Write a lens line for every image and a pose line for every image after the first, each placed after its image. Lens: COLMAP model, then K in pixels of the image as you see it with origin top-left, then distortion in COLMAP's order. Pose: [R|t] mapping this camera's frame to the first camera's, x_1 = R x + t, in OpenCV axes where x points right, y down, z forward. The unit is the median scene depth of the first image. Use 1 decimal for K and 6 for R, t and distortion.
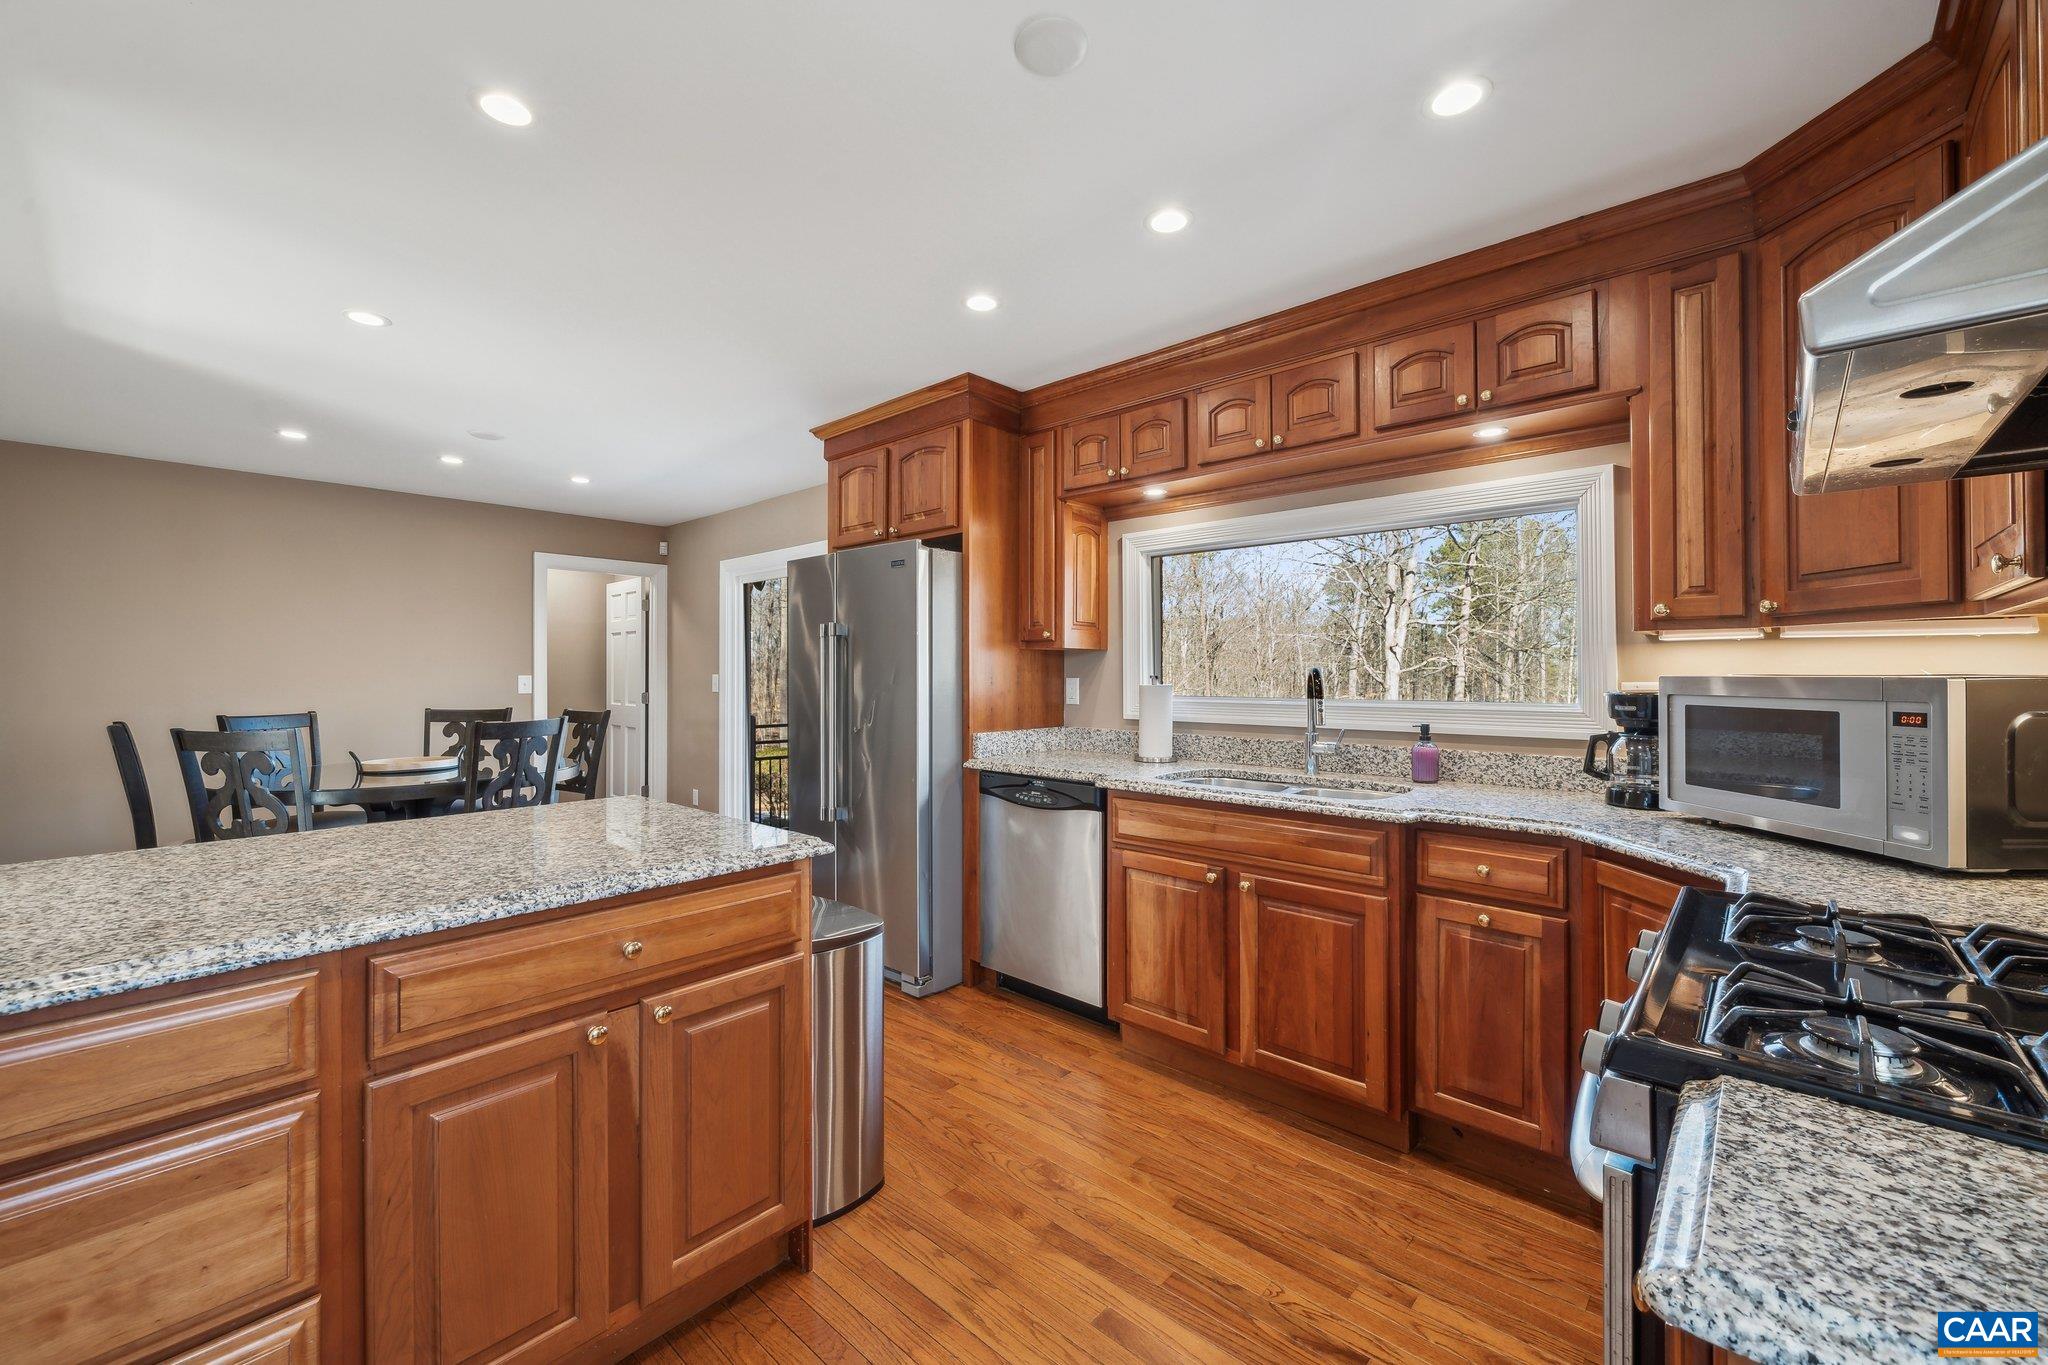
lens RADIAL K [[814.5, 0, 1023.8], [0, 814.5, 664.8], [0, 0, 1]] dist [-0.001999, -0.000109]
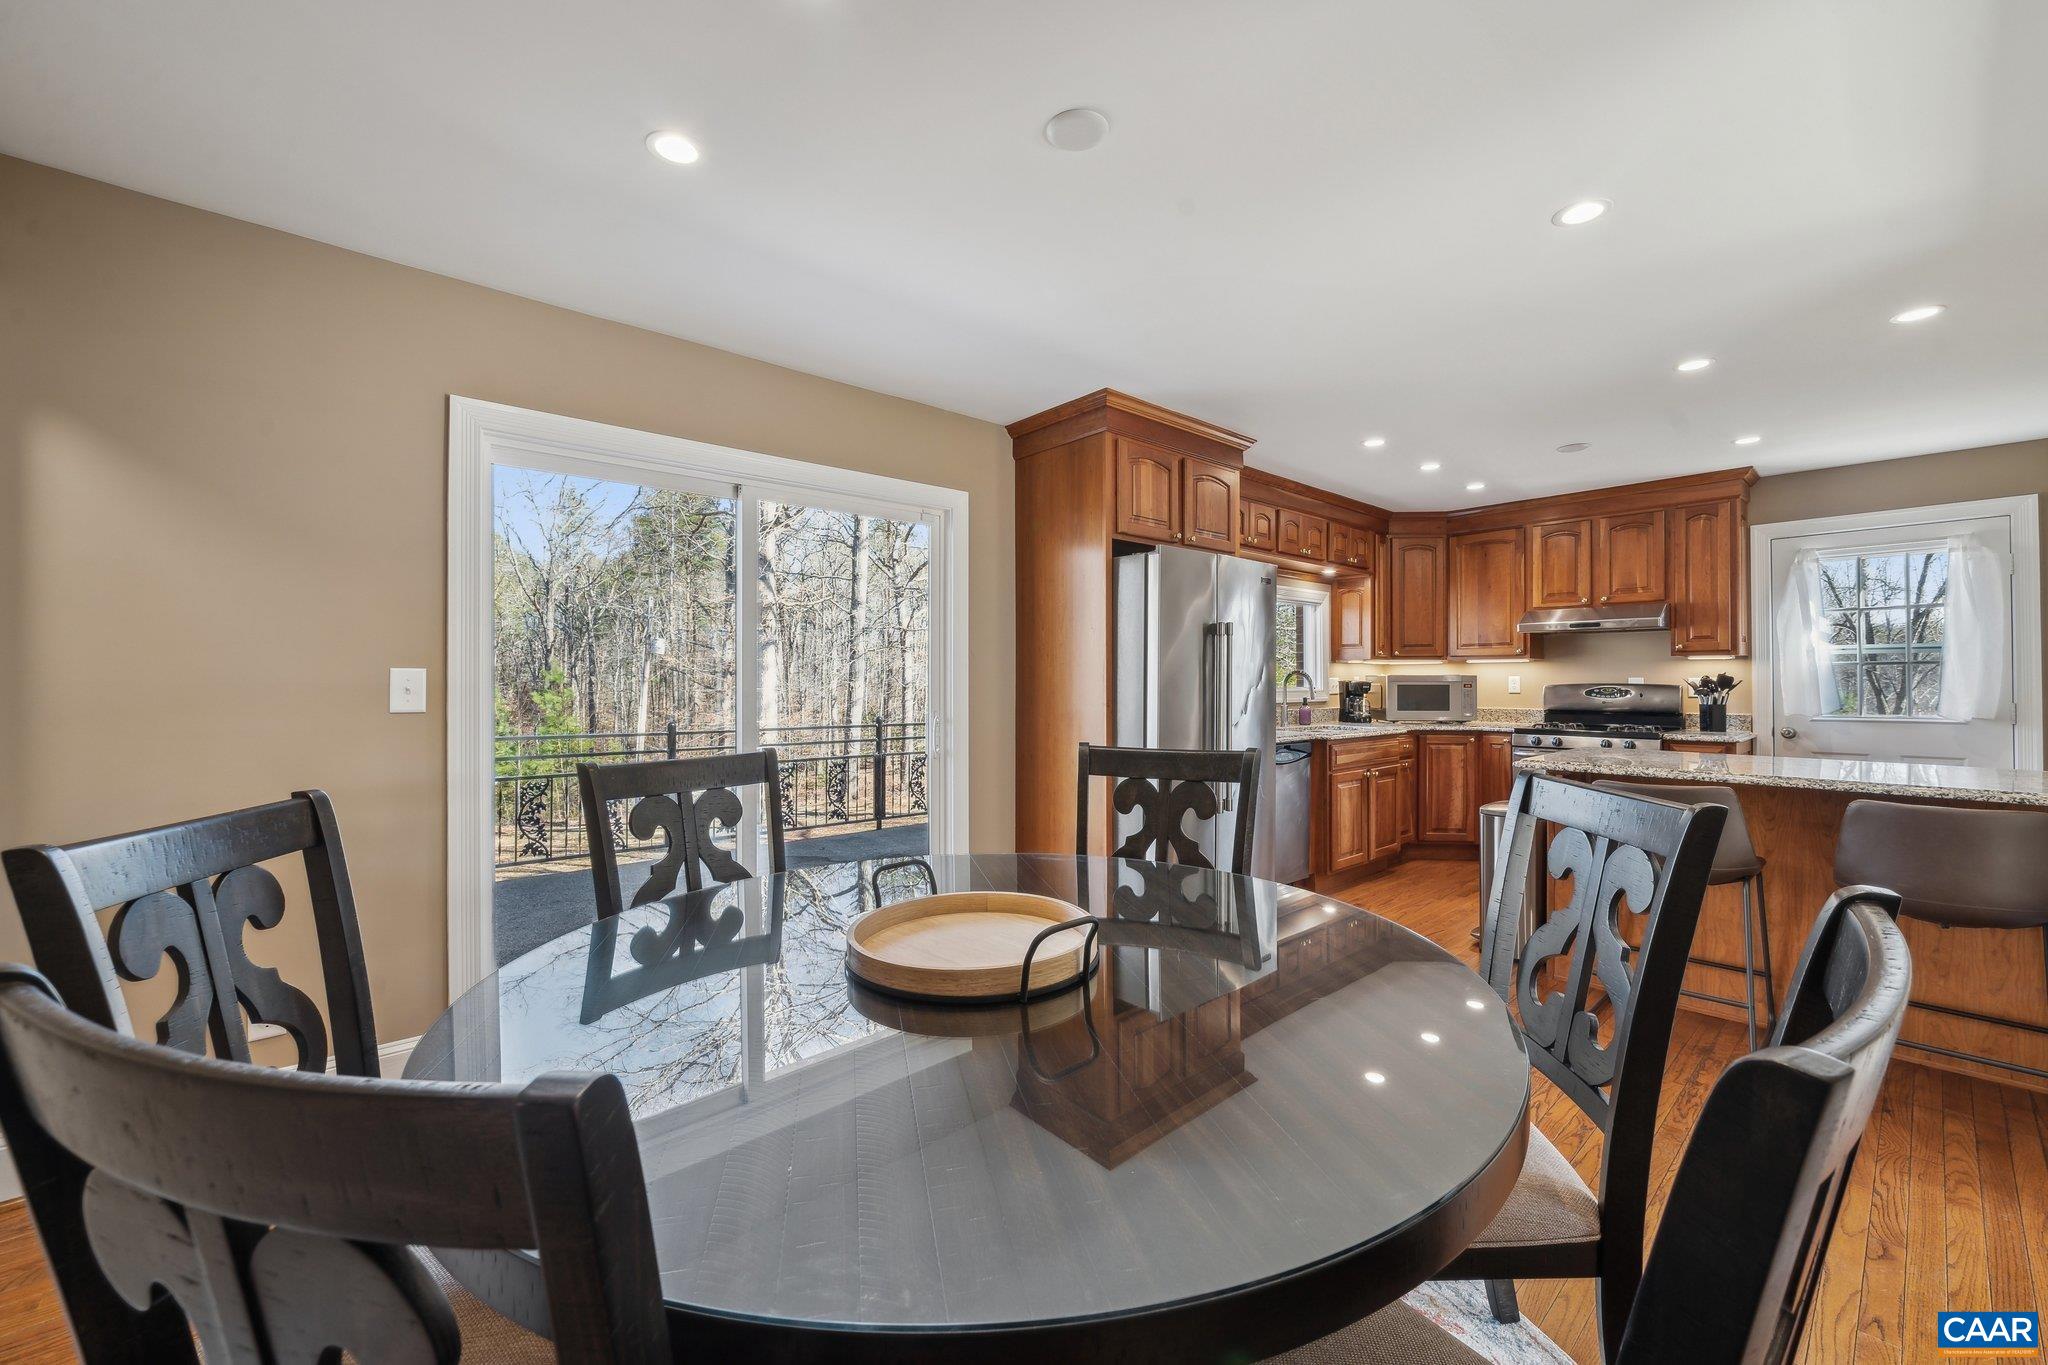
lens RADIAL K [[805.2, 0, 1029.1], [0, 805.2, 675.8], [0, 0, 1]] dist [-0.004544, -0.000243]
pose [[0.099276, 0.003598, 0.995053, -1.919963], [-0.011480, 0.999931, -0.002470, 0.032906], [-0.994994, -0.011178, 0.099311, 1.715693]]
